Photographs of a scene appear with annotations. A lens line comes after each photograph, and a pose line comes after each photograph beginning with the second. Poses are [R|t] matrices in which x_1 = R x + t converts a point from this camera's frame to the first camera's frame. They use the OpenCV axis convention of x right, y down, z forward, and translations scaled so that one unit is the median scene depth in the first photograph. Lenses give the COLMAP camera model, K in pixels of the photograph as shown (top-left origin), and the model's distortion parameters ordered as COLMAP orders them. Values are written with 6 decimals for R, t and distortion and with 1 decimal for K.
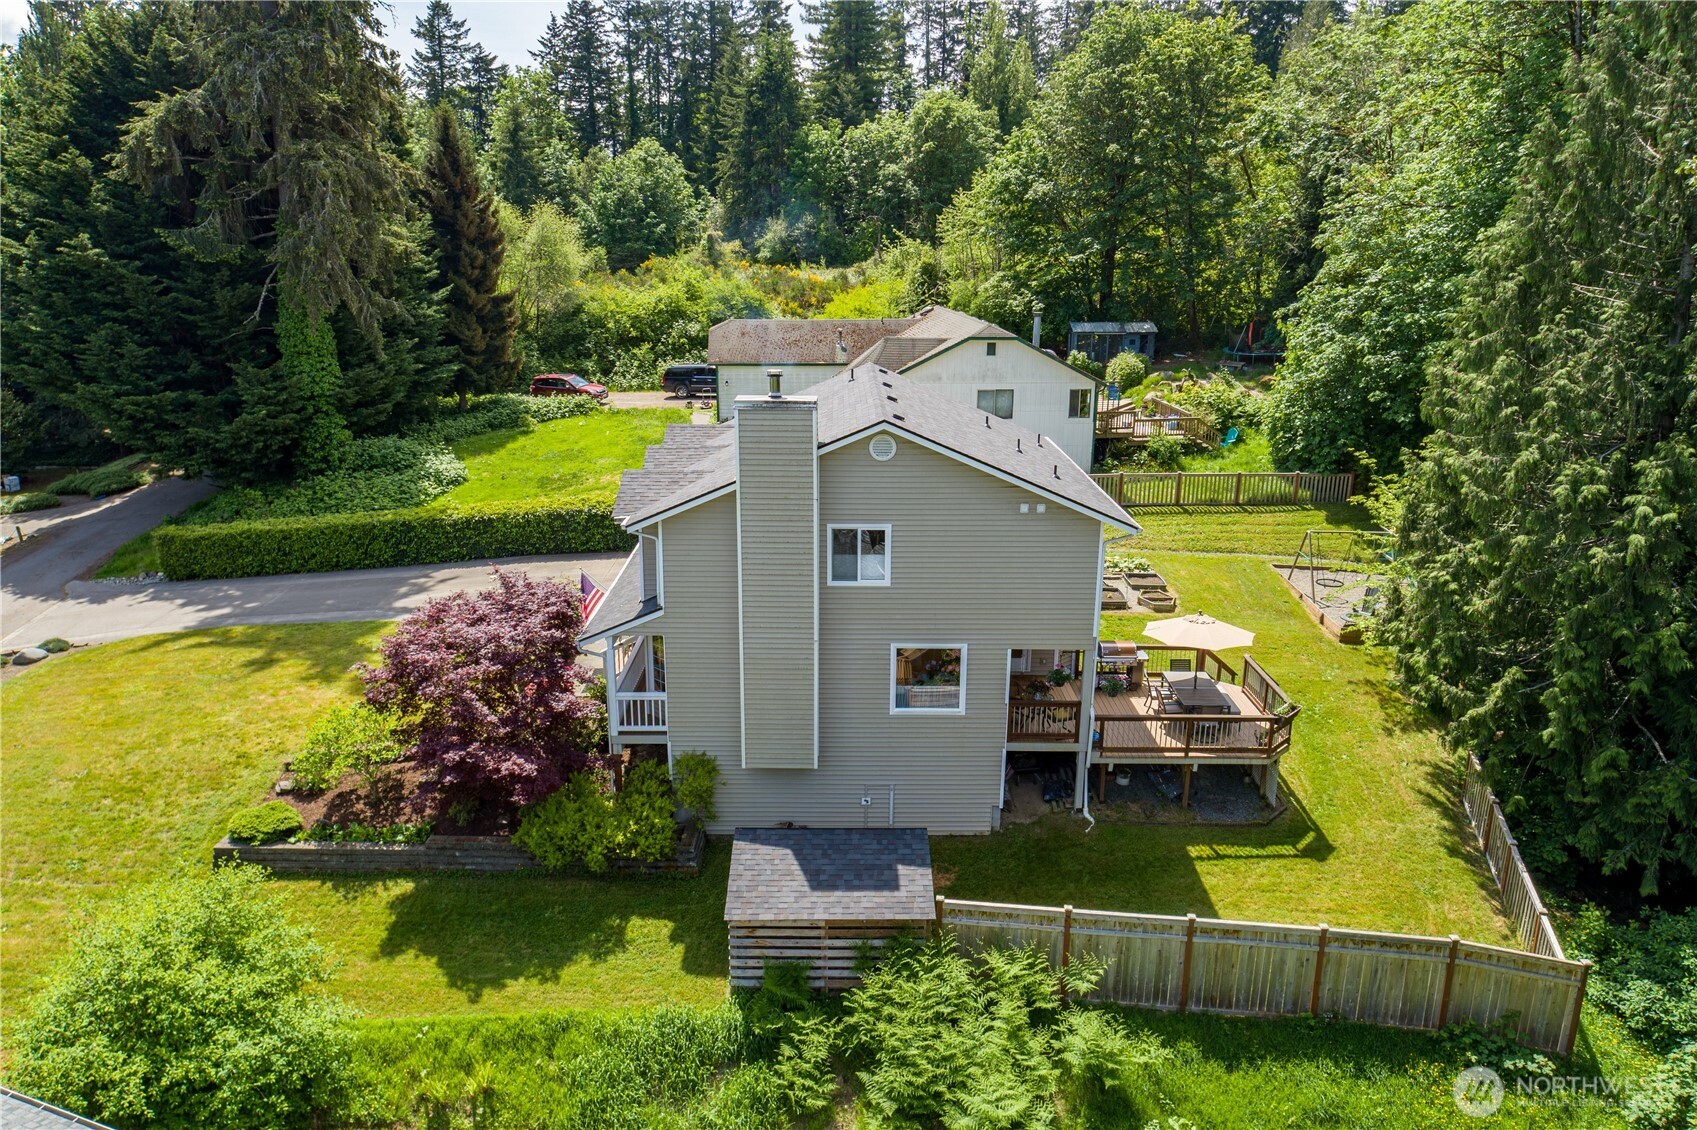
lens RADIAL K [[1080.4, 0, 860.6], [0, 1080.4, 548.2], [0, 0, 1]] dist [-0.005039, -0.000188]
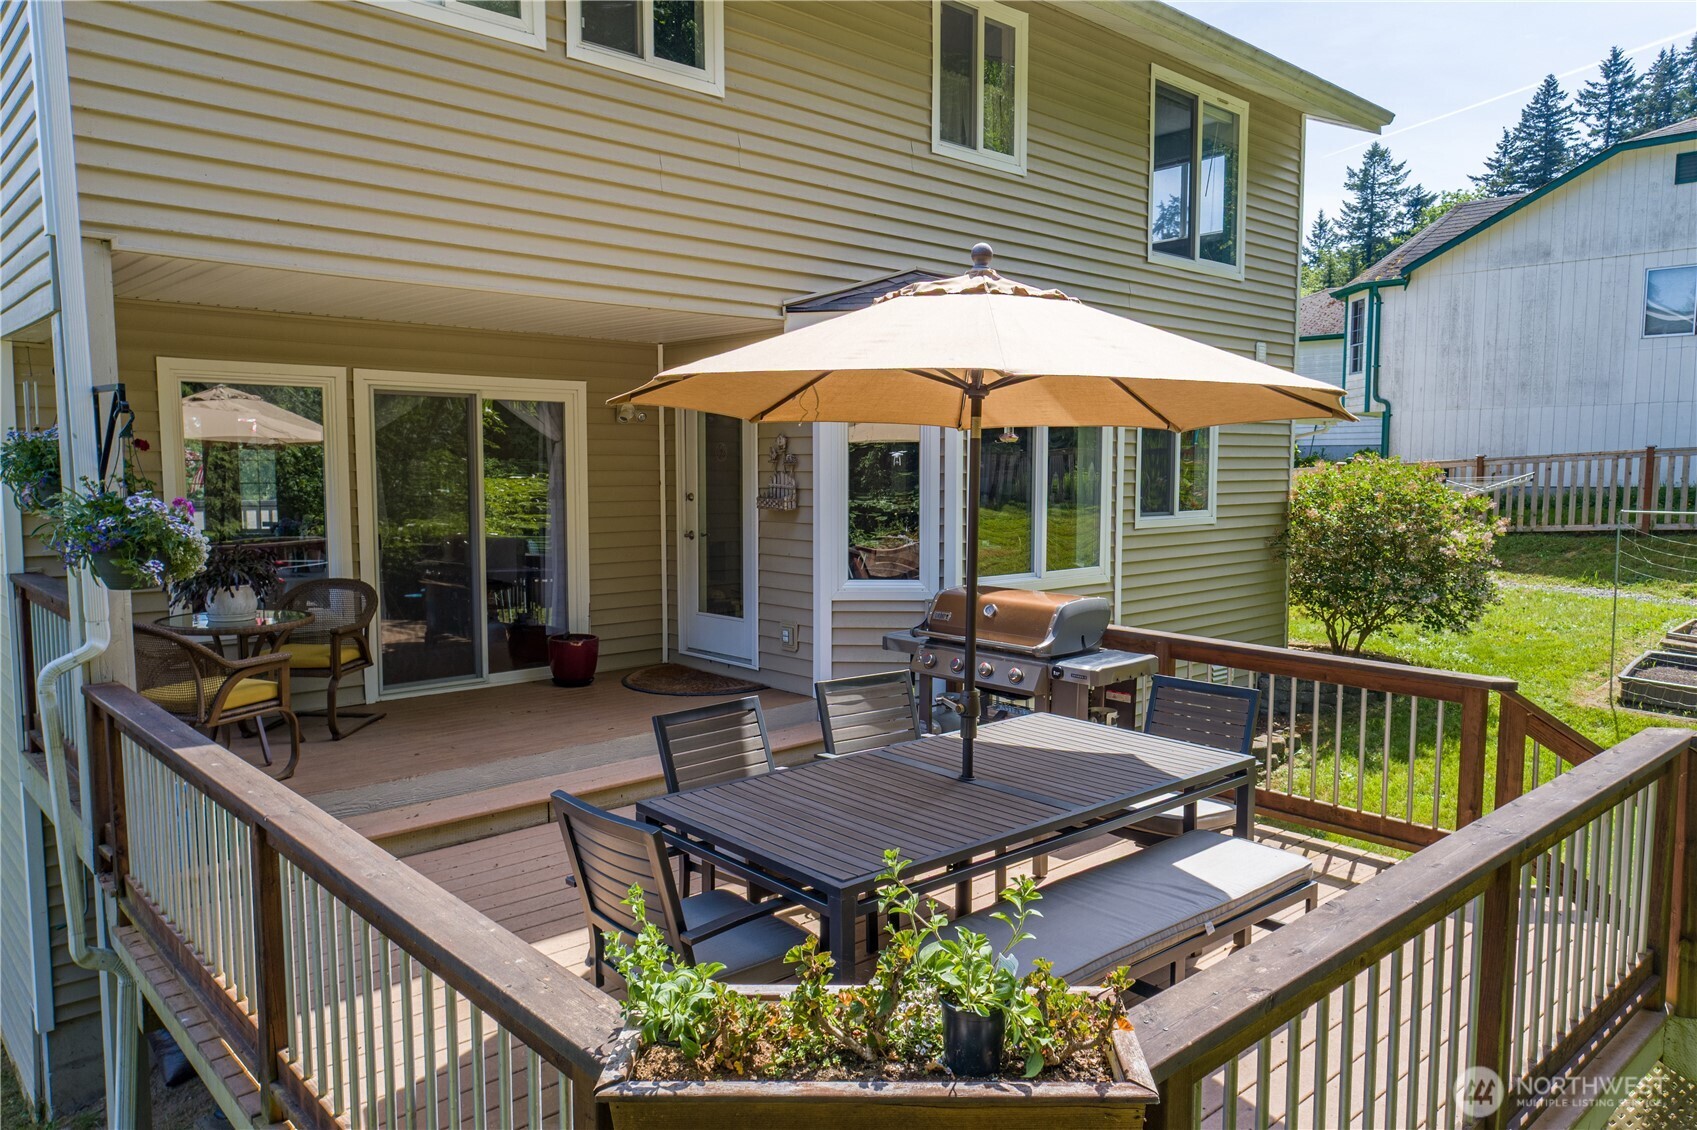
lens RADIAL K [[1171.3, 0, 855.0], [0, 1171.3, 549.3], [0, 0, 1]] dist [-0.007772, 0.018590]
pose [[0.684972, 0.047221, -0.727038, 0.081016], [-0.181710, 0.977435, -0.107712, 0.023056], [0.705546, 0.205890, 0.678096, 0.168060]]
